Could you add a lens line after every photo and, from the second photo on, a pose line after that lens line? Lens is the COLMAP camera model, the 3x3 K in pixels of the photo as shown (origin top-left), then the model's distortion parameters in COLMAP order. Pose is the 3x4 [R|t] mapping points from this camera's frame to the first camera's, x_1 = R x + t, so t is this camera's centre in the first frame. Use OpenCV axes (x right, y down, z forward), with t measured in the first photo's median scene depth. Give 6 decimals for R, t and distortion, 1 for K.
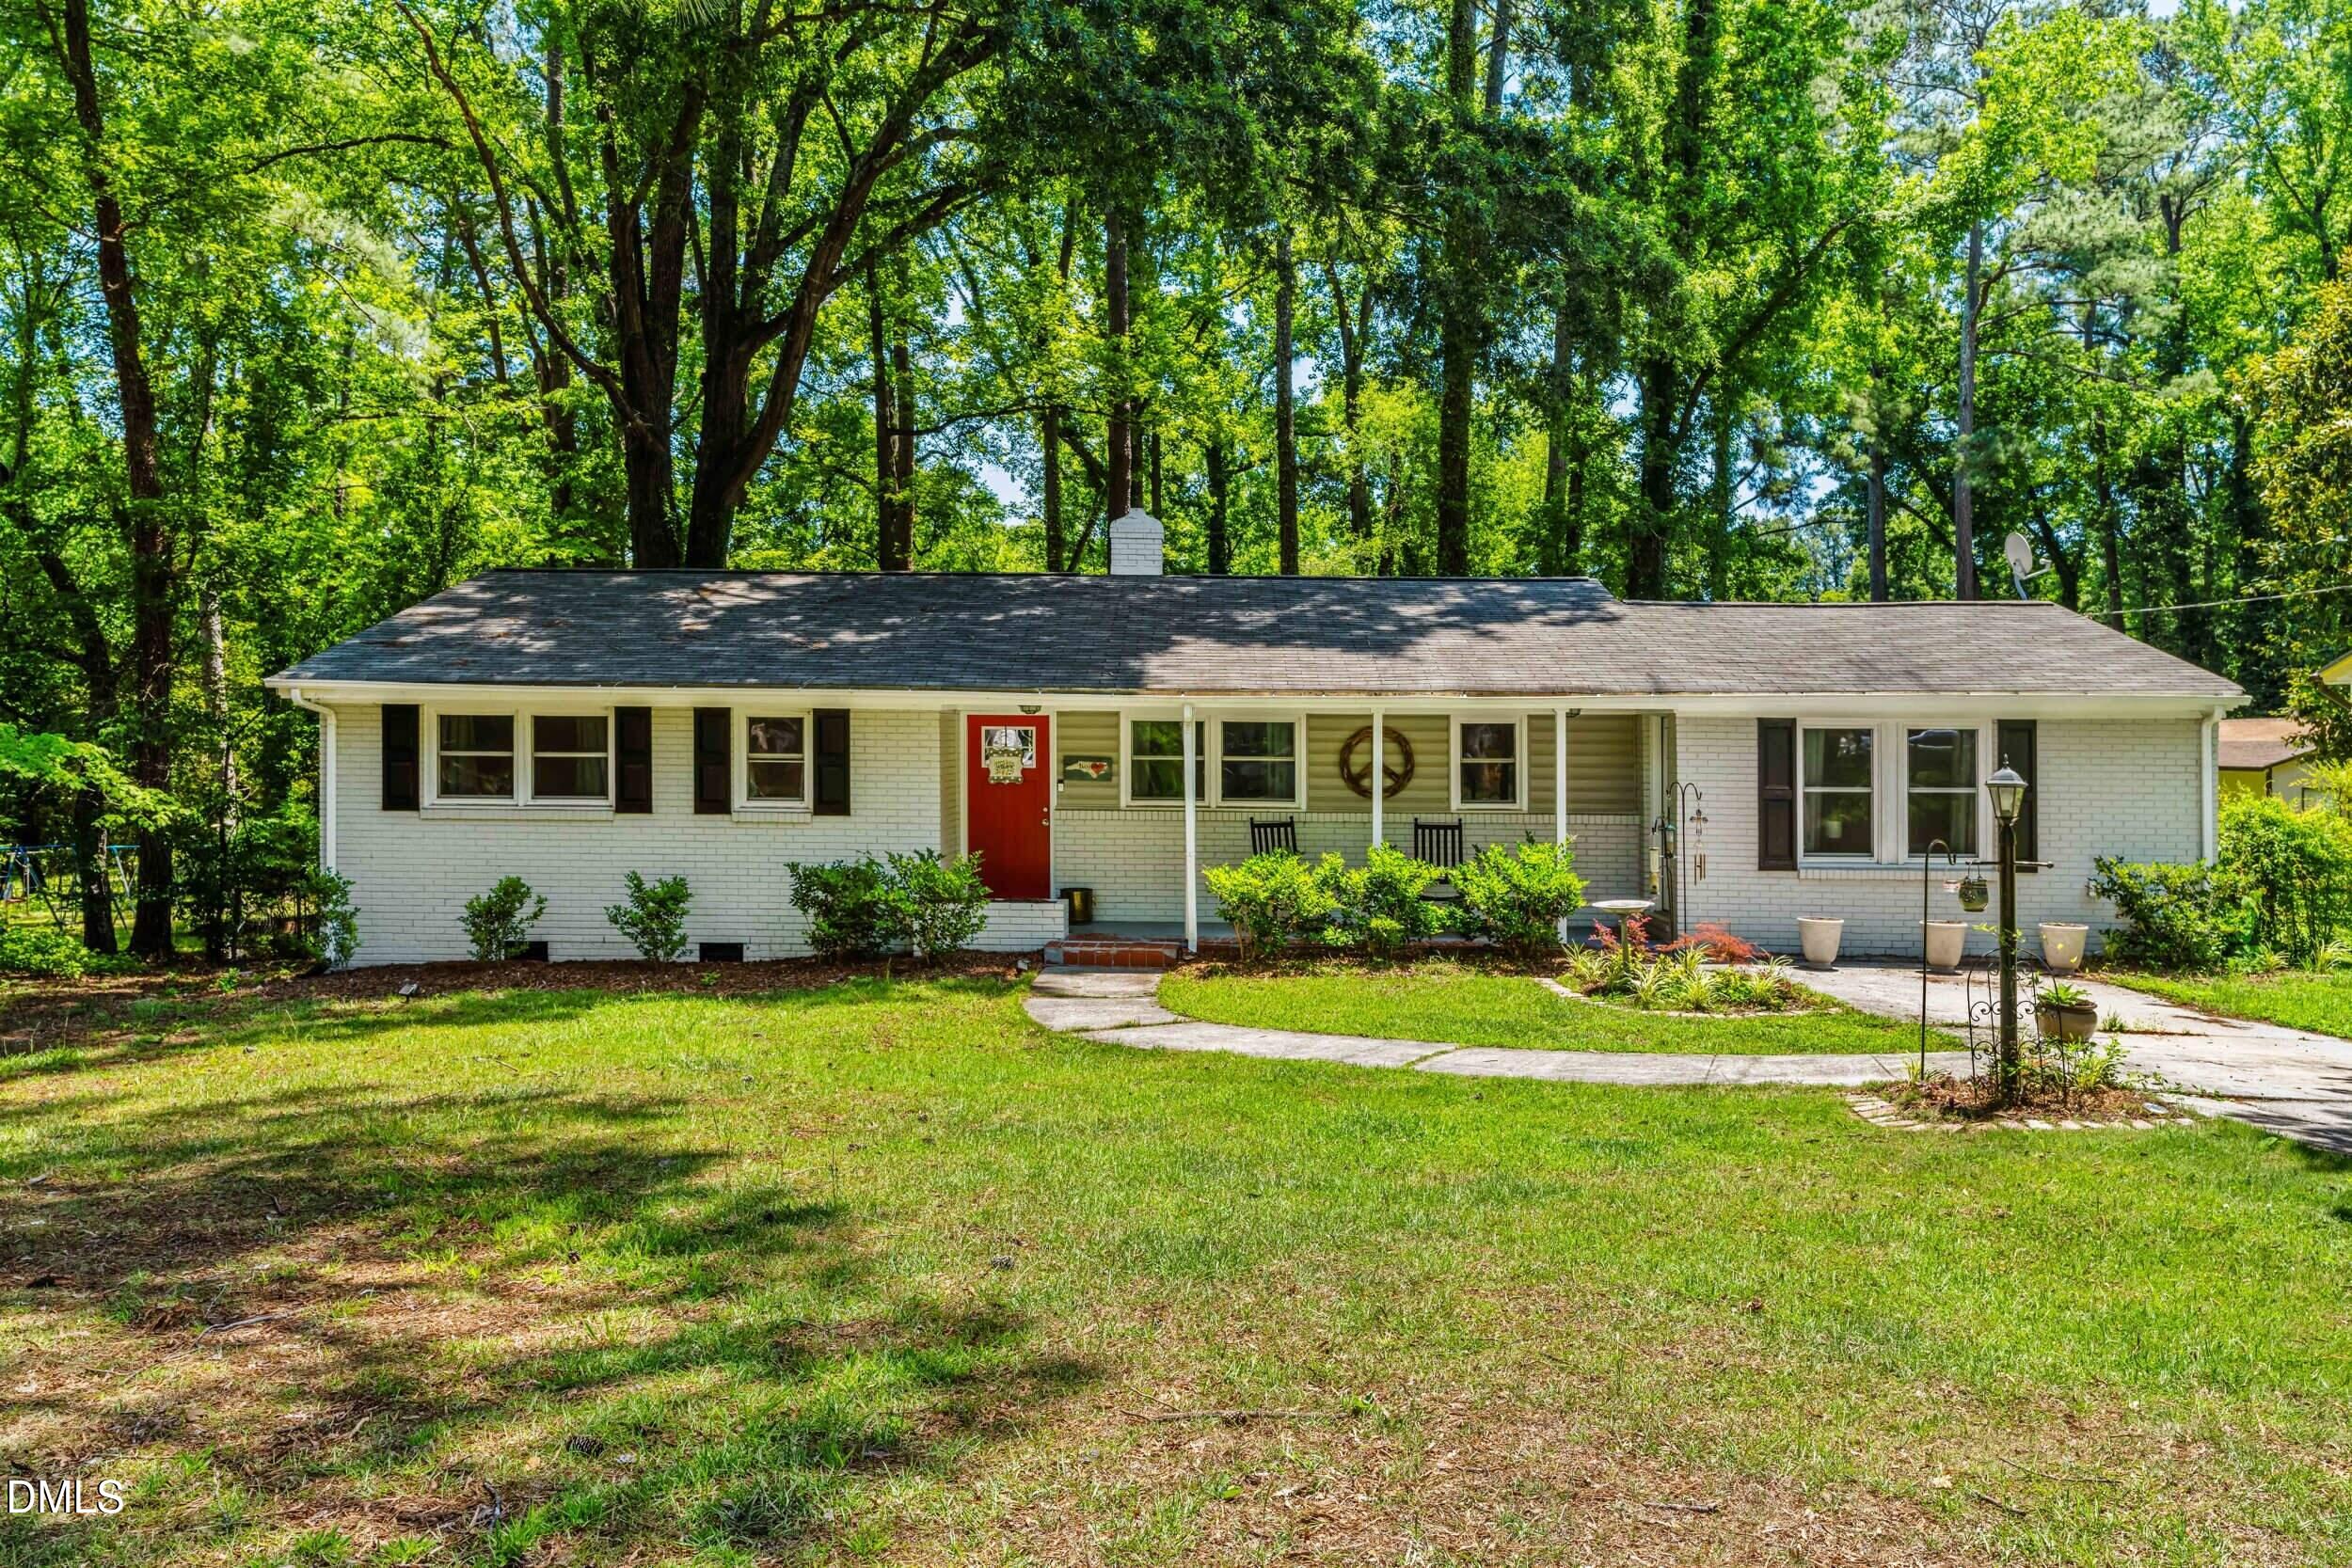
lens RADIAL K [[1446.8, 0, 1186.7], [0, 1446.8, 782.9], [0, 0, 1]] dist [-0.001098, -0.003022]
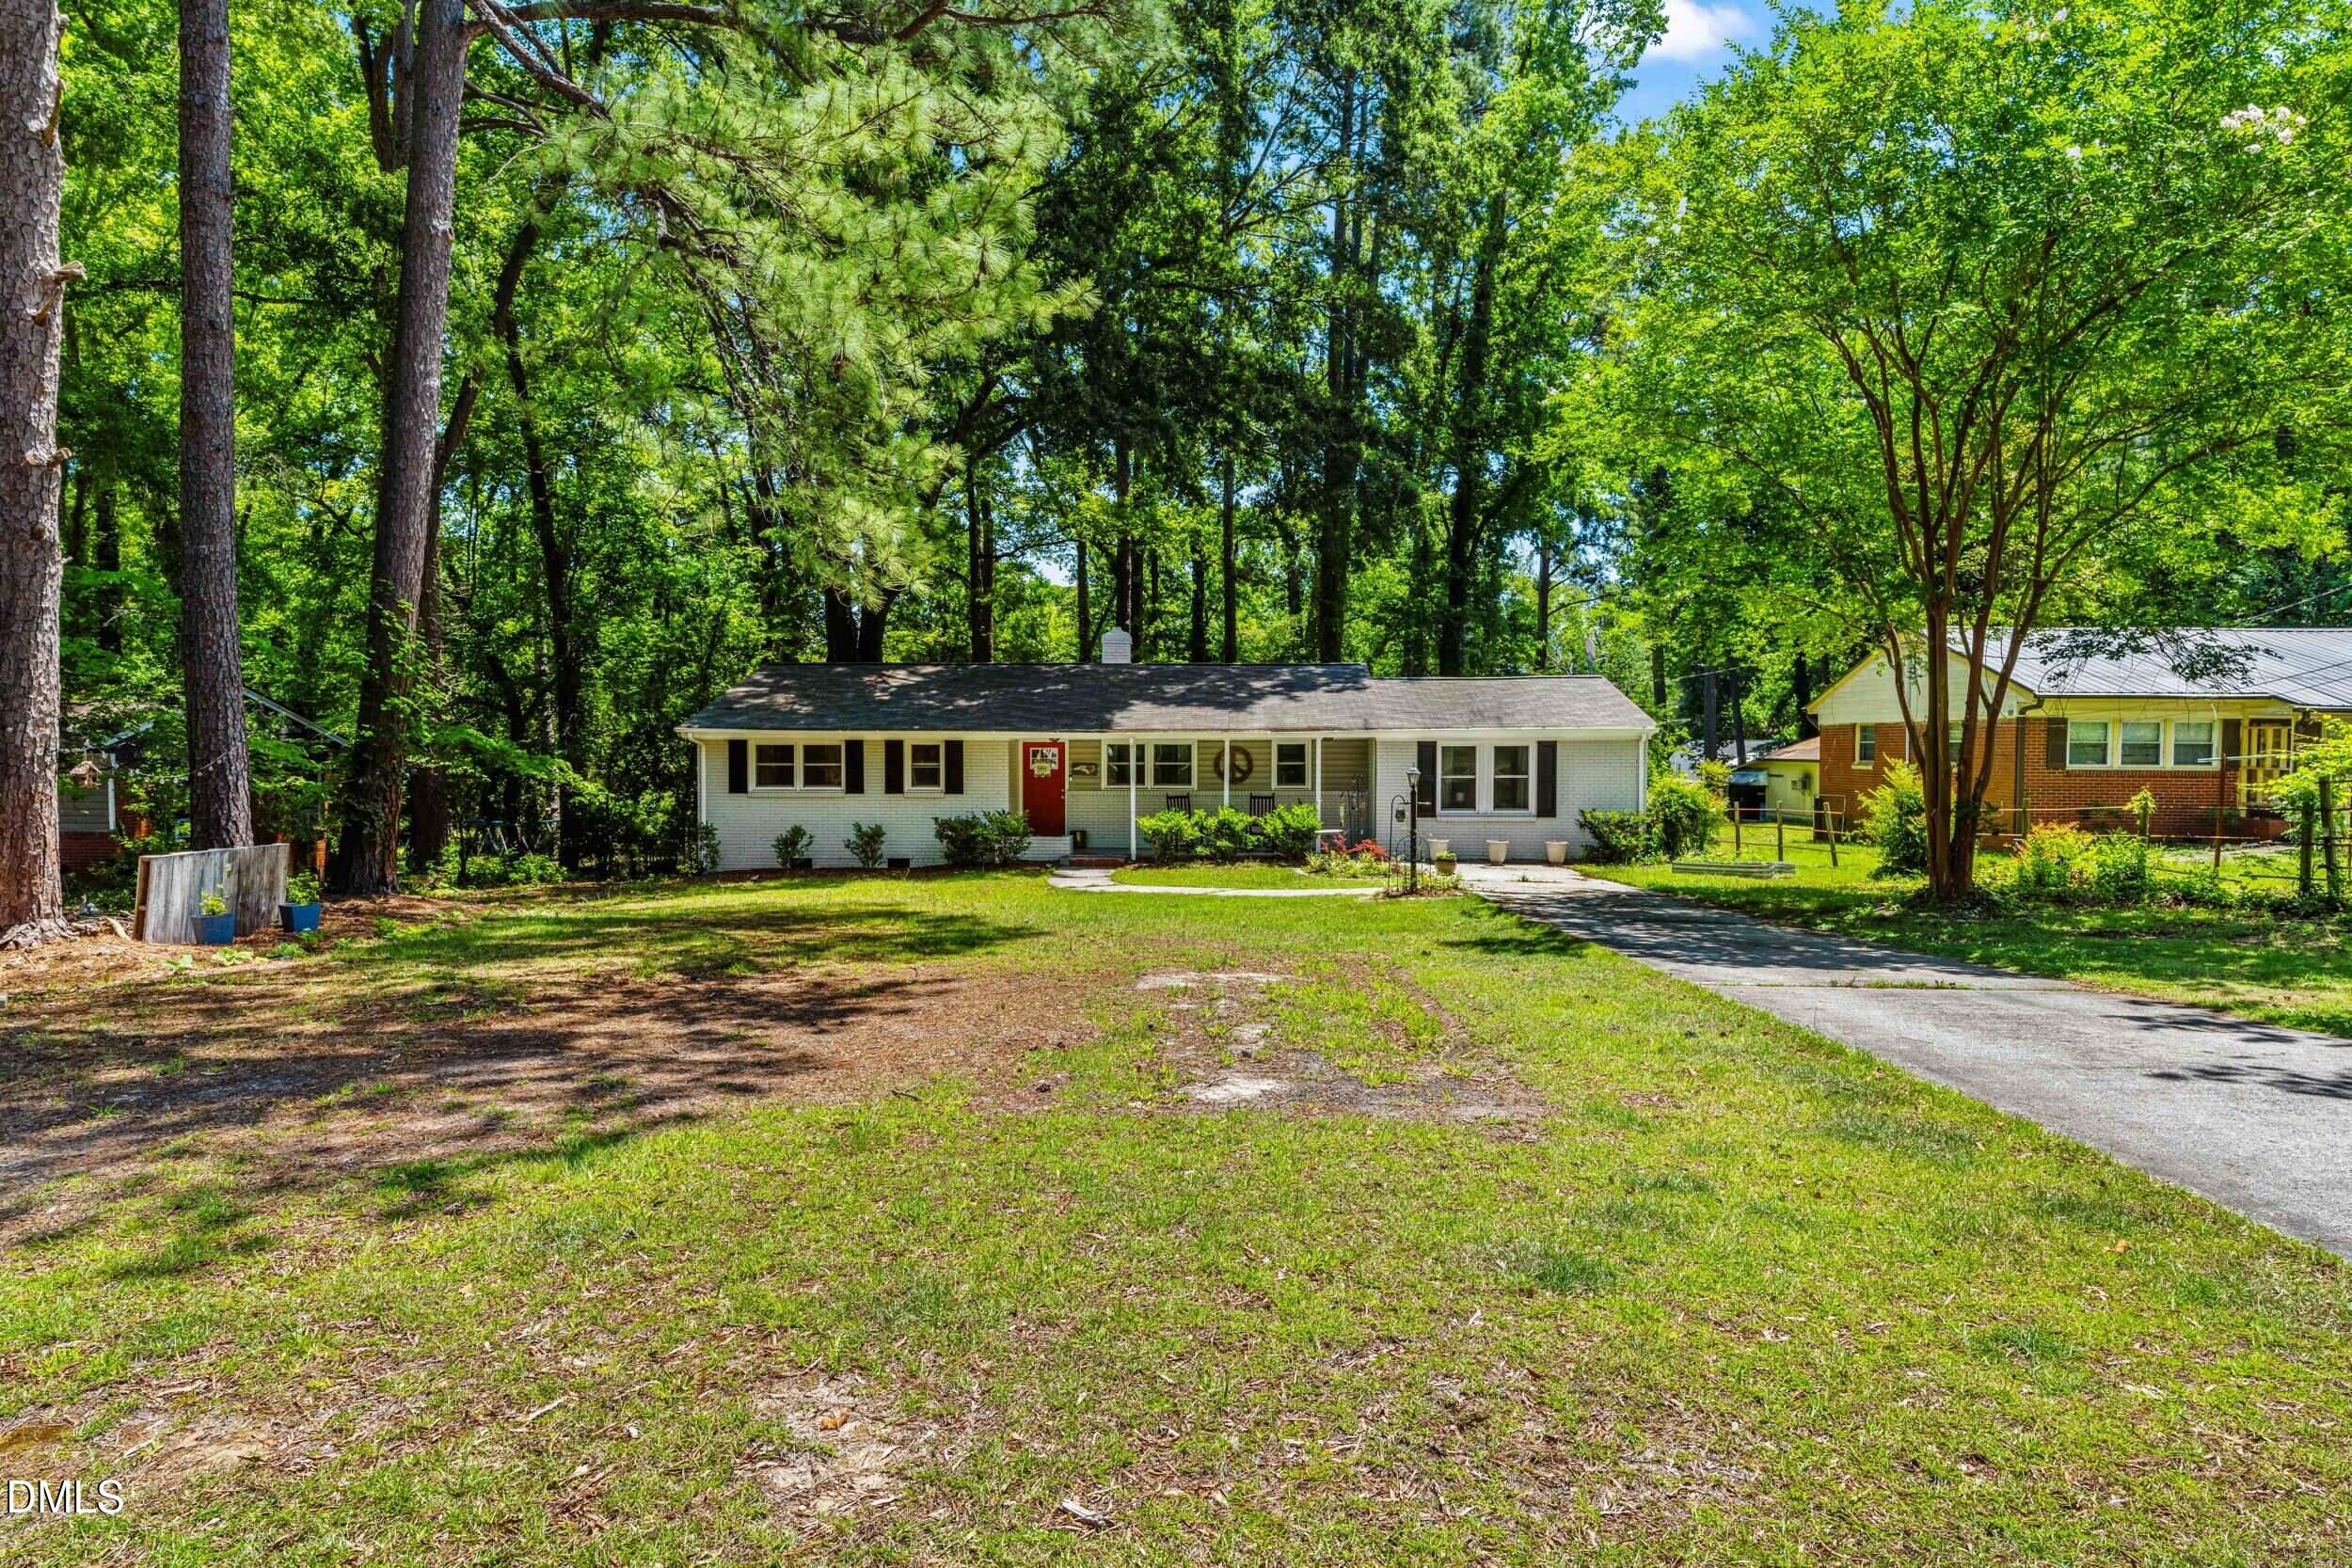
lens RADIAL K [[1072.8, 0, 1184.3], [0, 1072.8, 770.4], [0, 0, 1]] dist [-0.005530, 0.000900]
pose [[0.999919, -0.007788, -0.010071, 0.084865], [0.007711, 0.999941, -0.007614, 0.003817], [0.010130, 0.007535, 0.999920, -0.465777]]
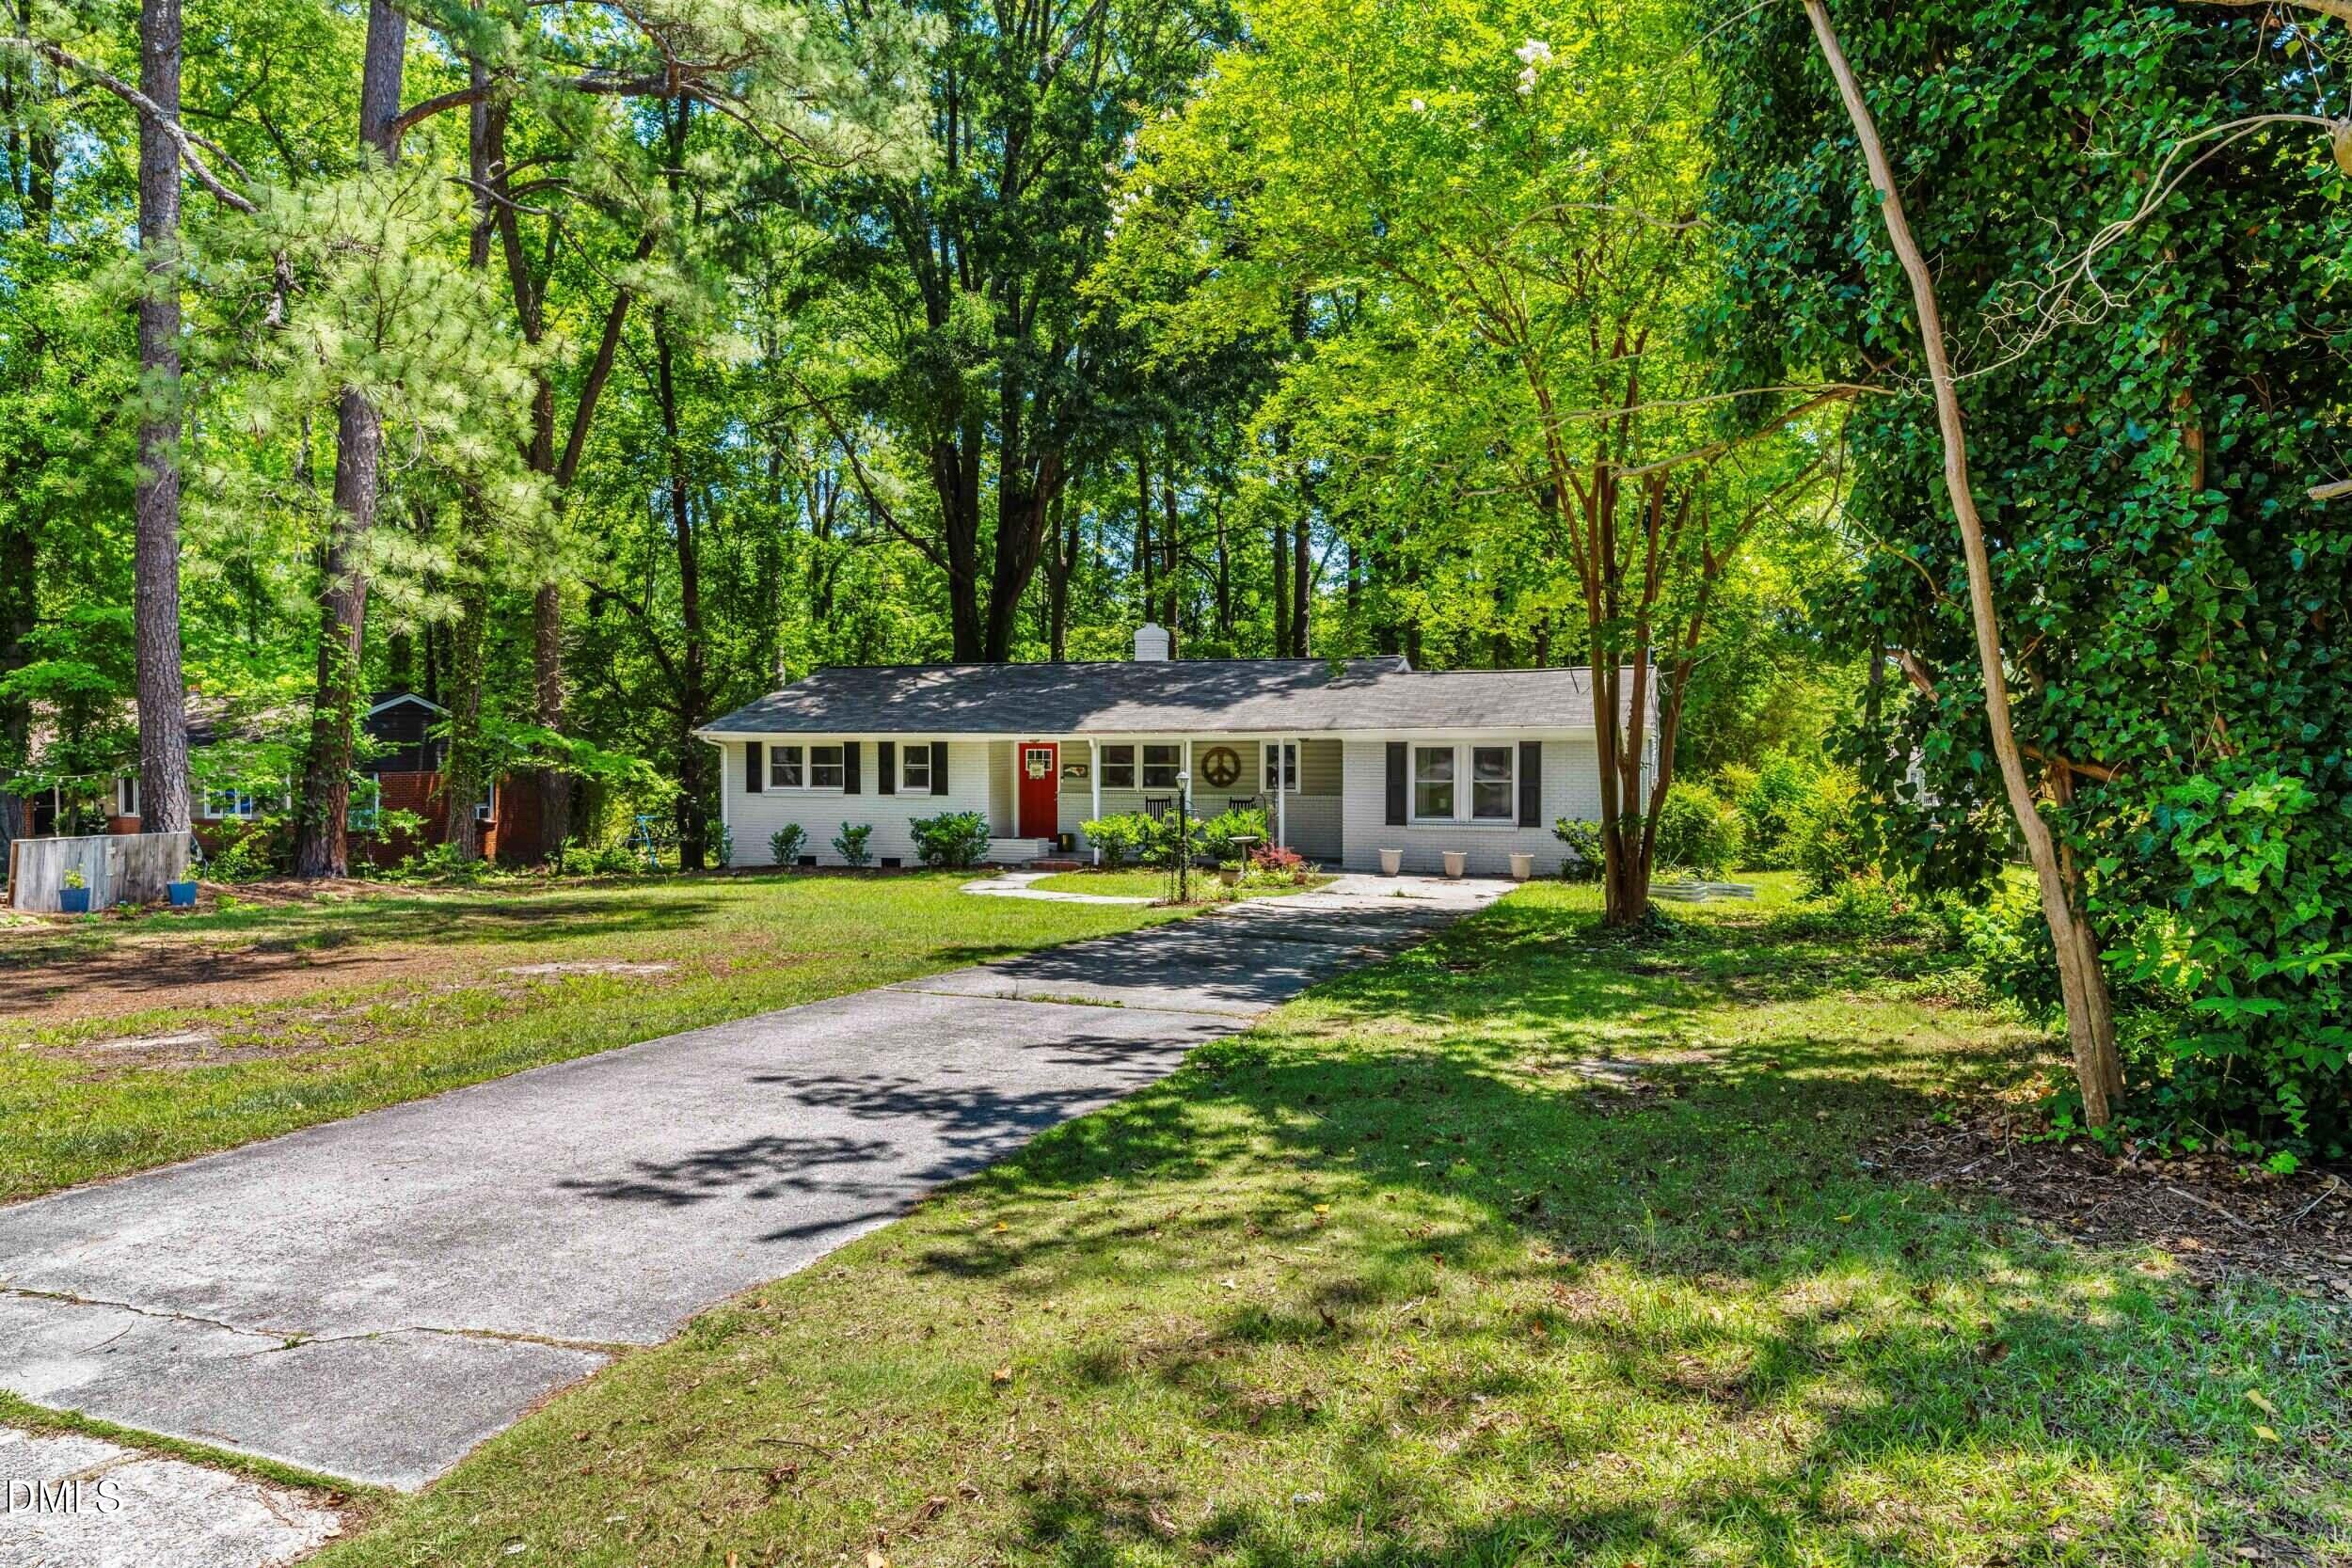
lens RADIAL K [[1164.1, 0, 1249.5], [0, 1164.1, 768.7], [0, 0, 1]] dist [0.006470, 0.000712]
pose [[0.969077, -0.004829, -0.246711, 0.567792], [0.002573, 0.999952, -0.009466, 0.002383], [0.246745, 0.008539, 0.969043, -0.459207]]
